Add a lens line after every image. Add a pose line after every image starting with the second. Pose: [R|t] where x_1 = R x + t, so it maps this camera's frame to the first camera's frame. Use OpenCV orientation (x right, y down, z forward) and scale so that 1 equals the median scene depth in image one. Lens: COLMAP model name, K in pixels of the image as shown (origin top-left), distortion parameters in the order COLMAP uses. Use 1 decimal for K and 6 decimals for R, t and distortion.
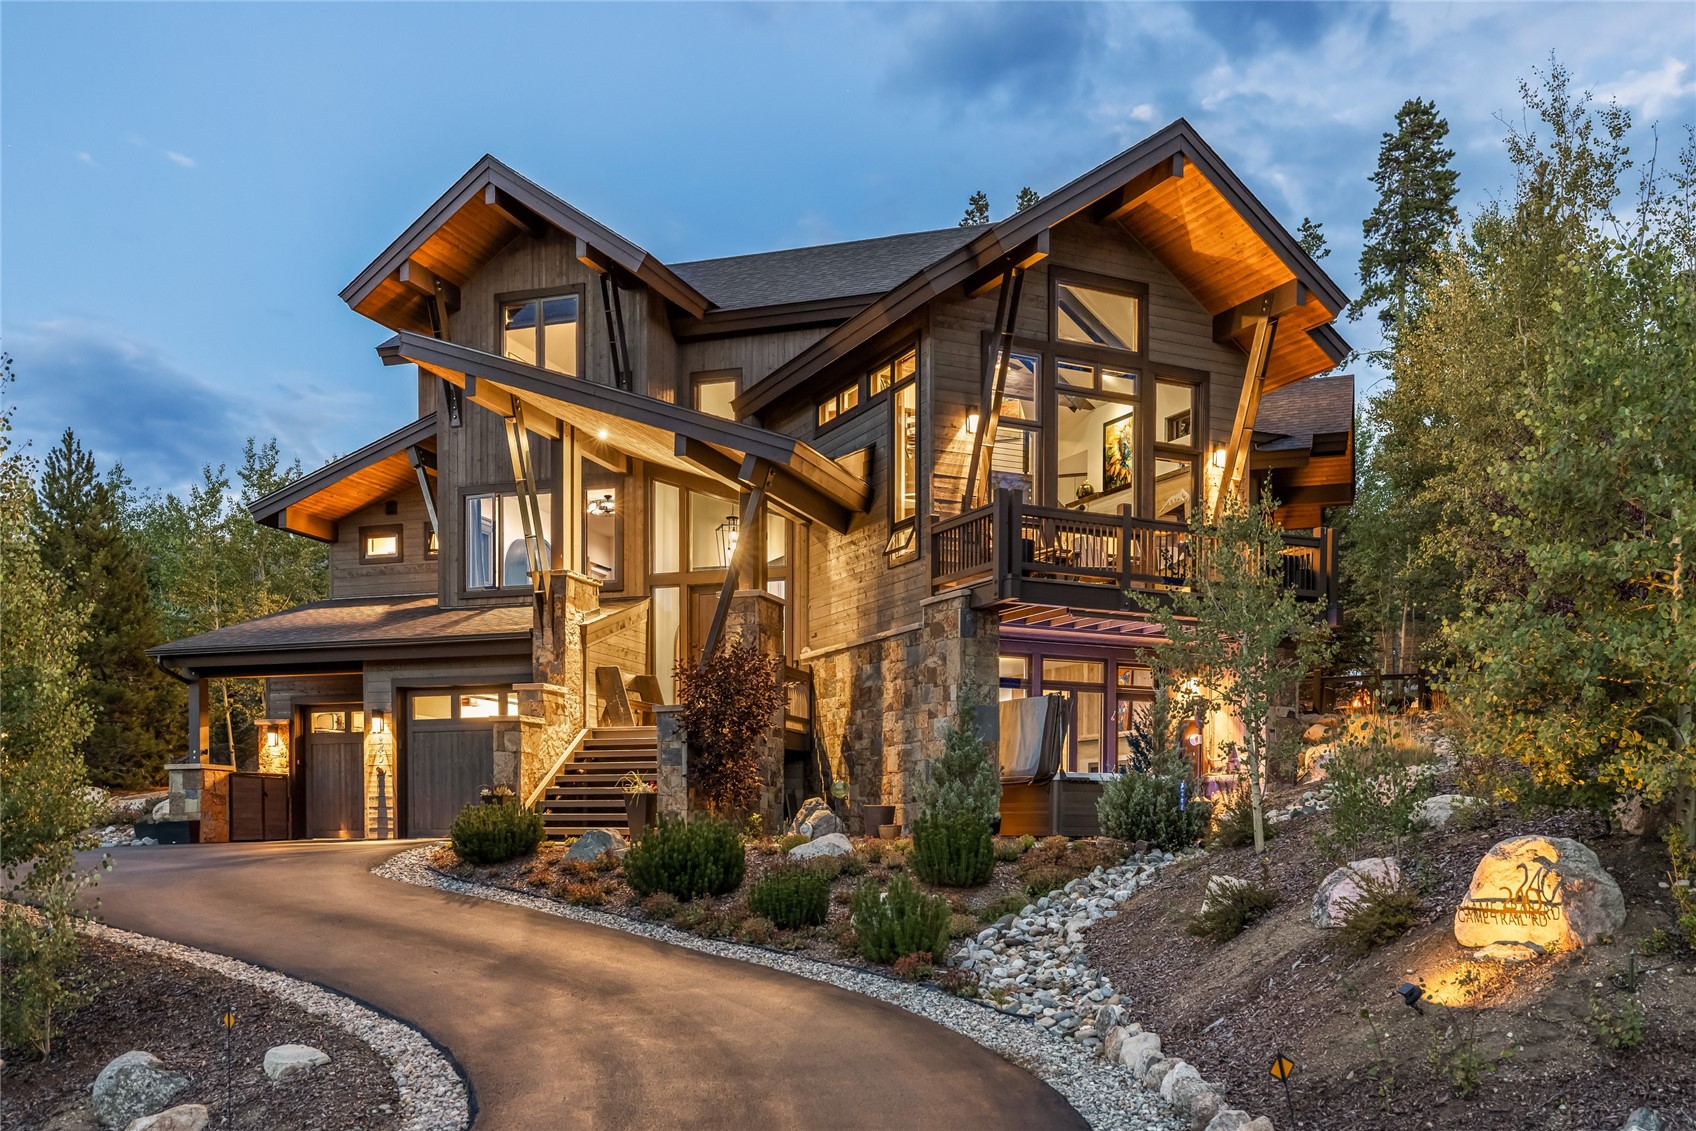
lens RADIAL K [[2433.8, 0, 846.7], [0, 2433.8, 567.3], [0, 0, 1]] dist [0.054018, 0.000000]
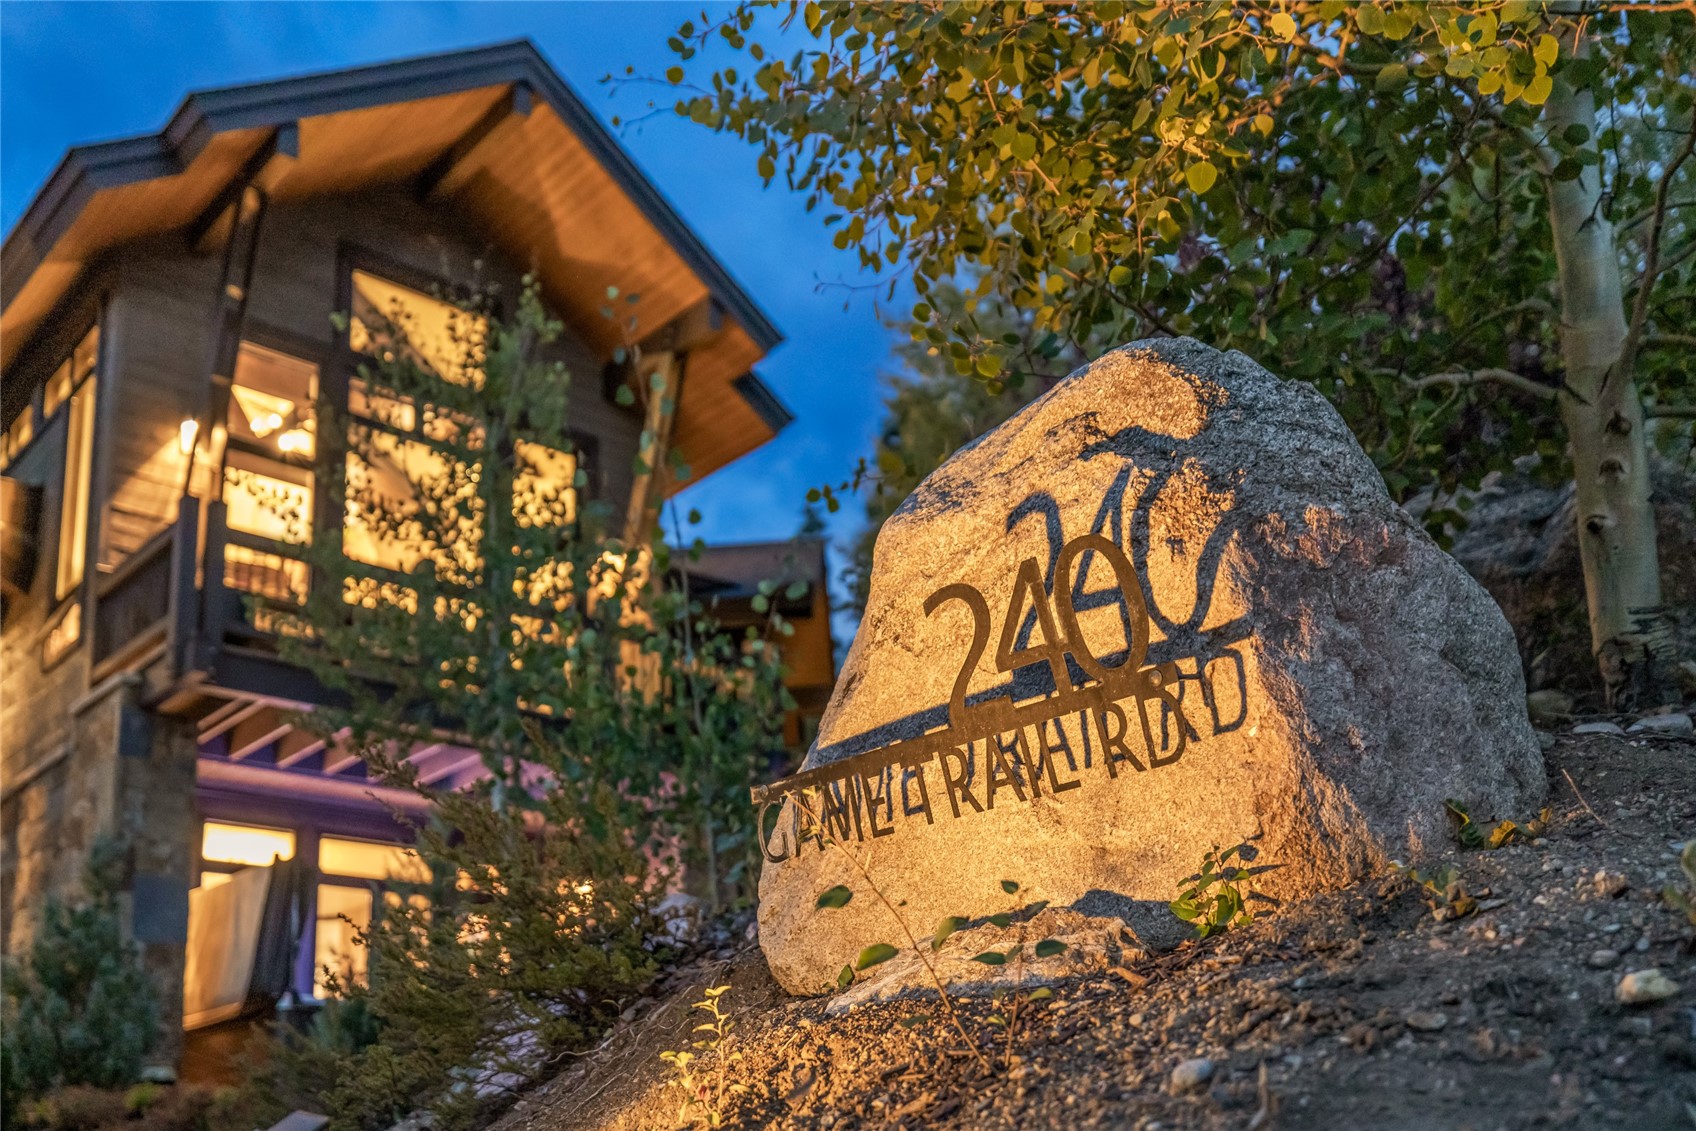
lens RADIAL K [[1663.9, 0, 843.9], [0, 1663.9, 562.5], [0, 0, 1]] dist [0.014387, 0.000000]
pose [[0.989283, 0.004641, 0.145935, 0.158308], [0.039426, 0.953876, -0.297601, 0.109108], [-0.140585, 0.300165, 0.943470, 0.574606]]
